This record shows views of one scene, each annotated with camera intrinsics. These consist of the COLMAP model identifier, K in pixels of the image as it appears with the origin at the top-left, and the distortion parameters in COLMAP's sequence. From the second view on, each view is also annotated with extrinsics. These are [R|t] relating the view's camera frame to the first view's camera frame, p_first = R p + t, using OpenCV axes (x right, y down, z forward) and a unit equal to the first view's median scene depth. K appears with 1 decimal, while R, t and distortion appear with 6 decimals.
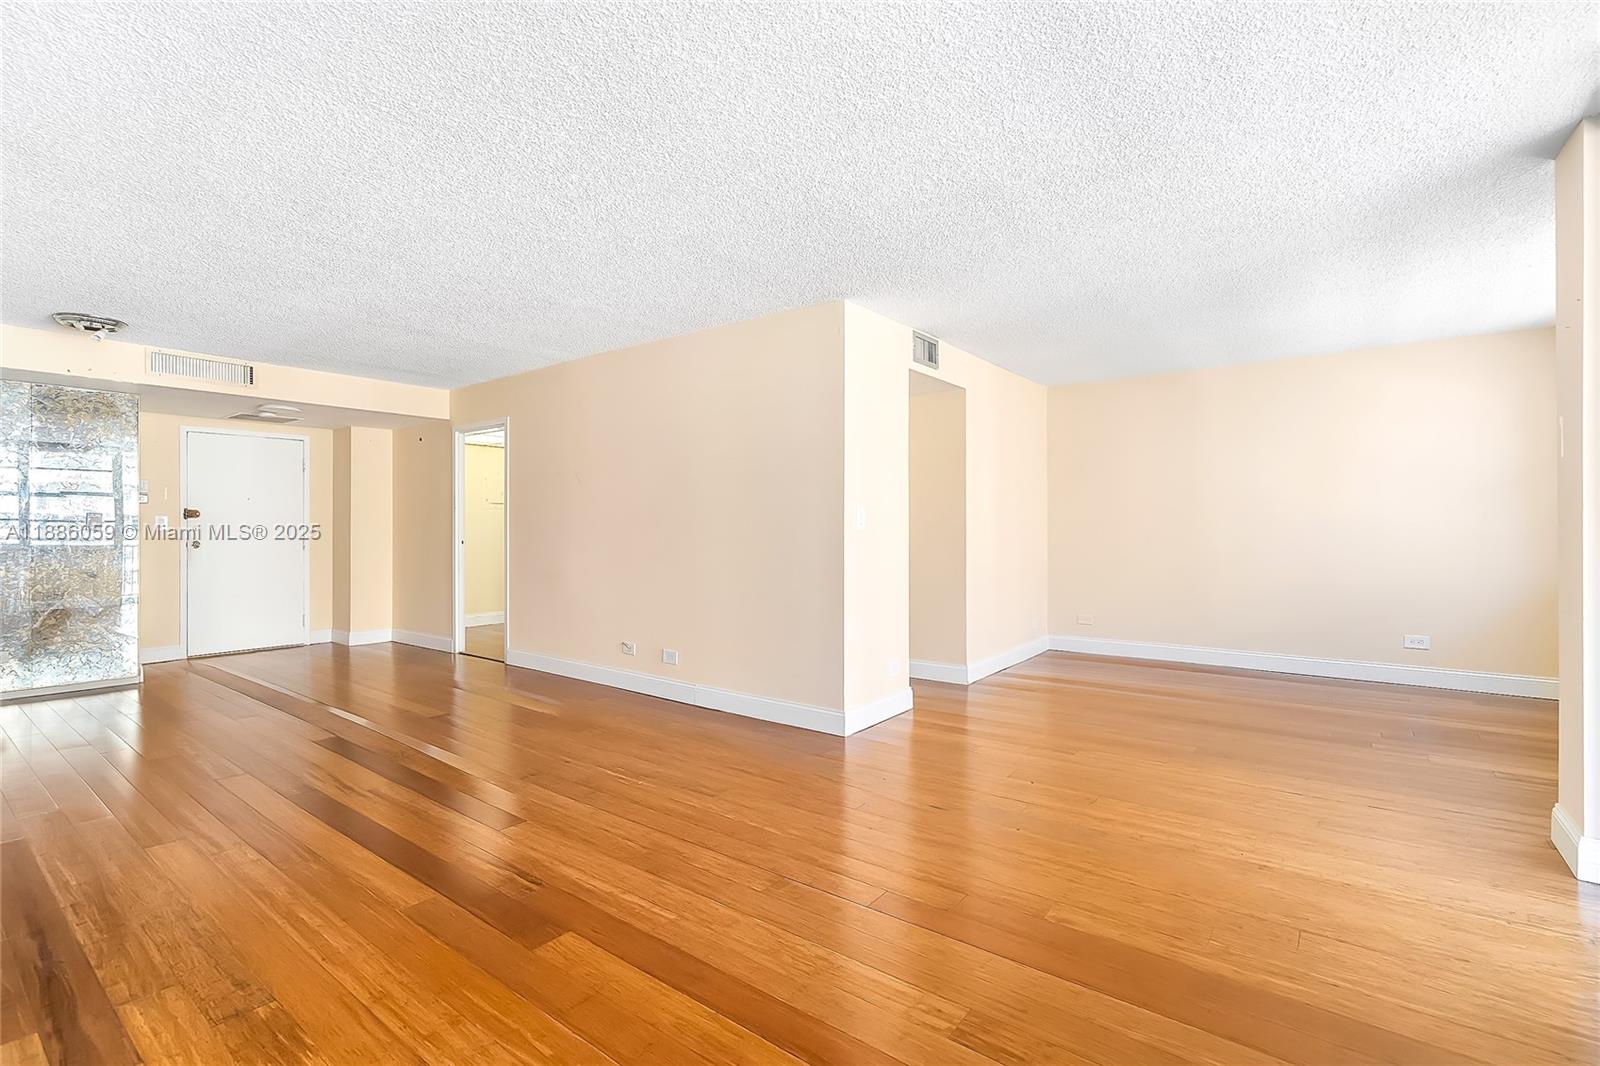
lens RADIAL K [[739.8, 0, 770.3], [0, 739.8, 539.3], [0, 0, 1]] dist [-0.006754, 0.004087]
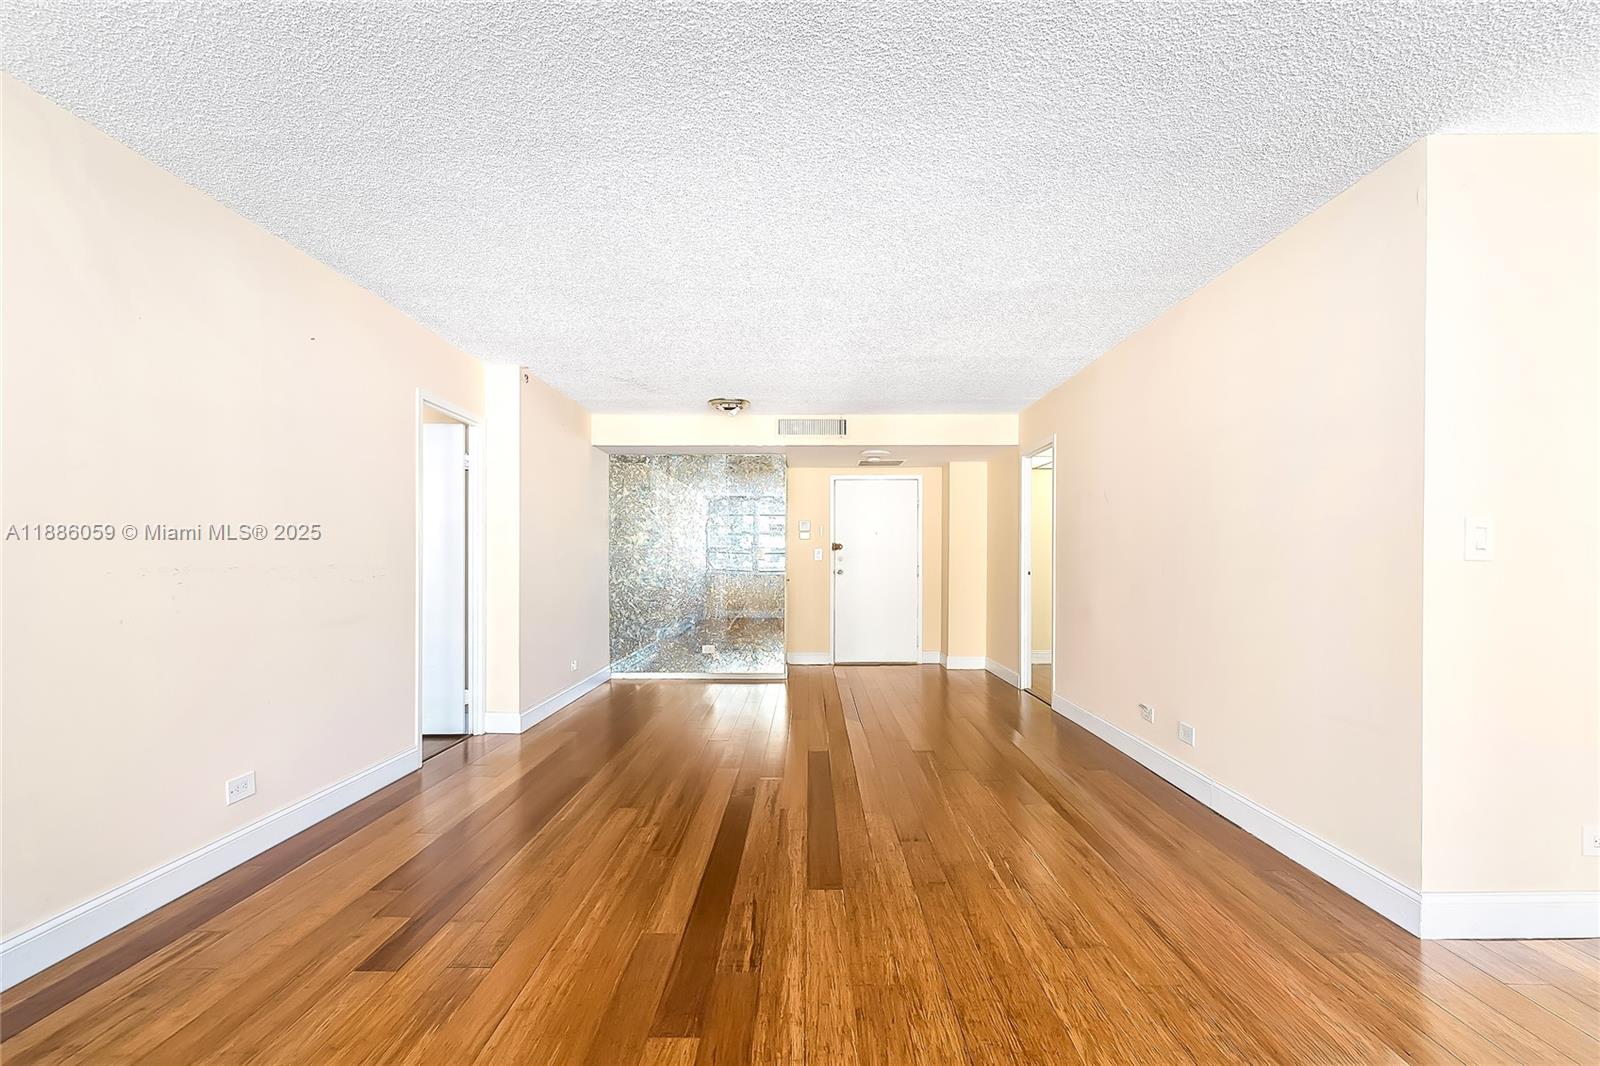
lens RADIAL K [[739.8, 0, 808.2], [0, 739.8, 580.9], [0, 0, 1]] dist [-0.006754, 0.004087]
pose [[0.622916, 0.021440, -0.781995, 0.193000], [-0.009738, 0.999759, 0.019653, -0.002231], [0.782228, -0.004627, 0.622975, 0.247515]]
